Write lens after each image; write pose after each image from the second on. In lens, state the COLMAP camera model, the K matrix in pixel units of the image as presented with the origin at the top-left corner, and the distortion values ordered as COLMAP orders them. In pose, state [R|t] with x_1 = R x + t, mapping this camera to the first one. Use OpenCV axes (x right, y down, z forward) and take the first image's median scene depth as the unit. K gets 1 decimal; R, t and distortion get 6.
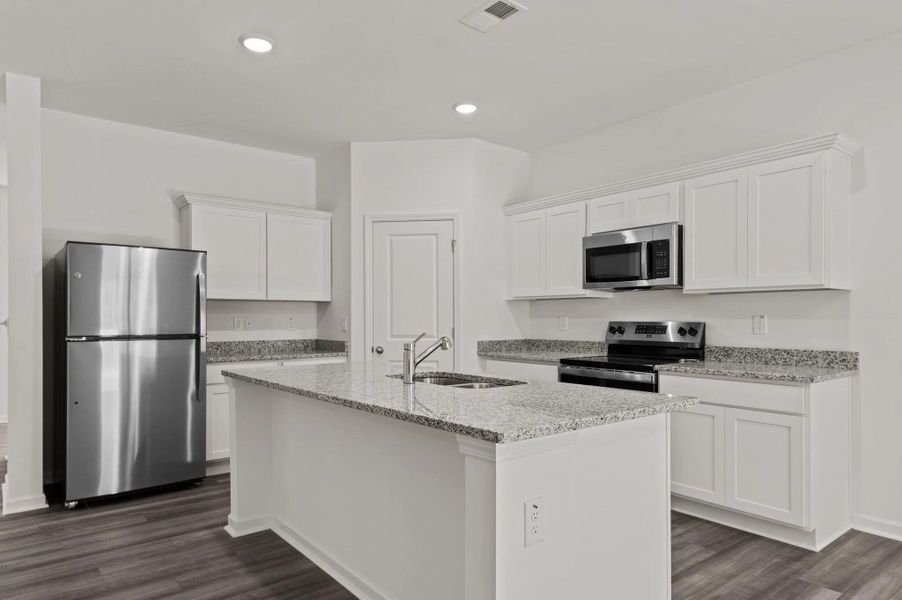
lens RADIAL K [[555.3, 0, 440.7], [0, 555.3, 325.6], [0, 0, 1]] dist [-0.000200, 0.000864]
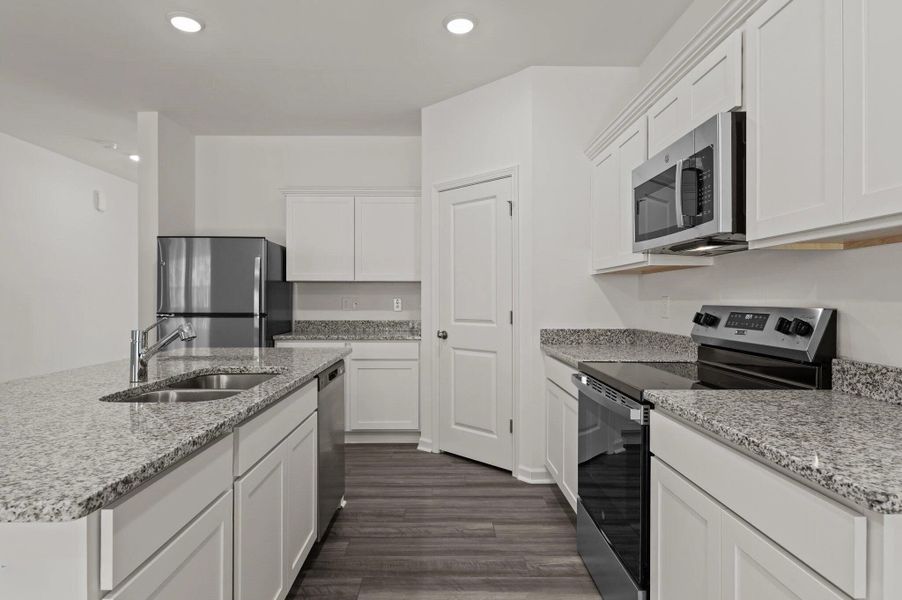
lens RADIAL K [[500.1, 0, 450.1], [0, 500.1, 295.3], [0, 0, 1]] dist [0.003071, -0.000458]
pose [[0.794170, -0.002452, -0.607691, 0.433401], [-0.011463, 0.999753, -0.019015, -0.004822], [0.607588, 0.022067, 0.793946, 0.423267]]
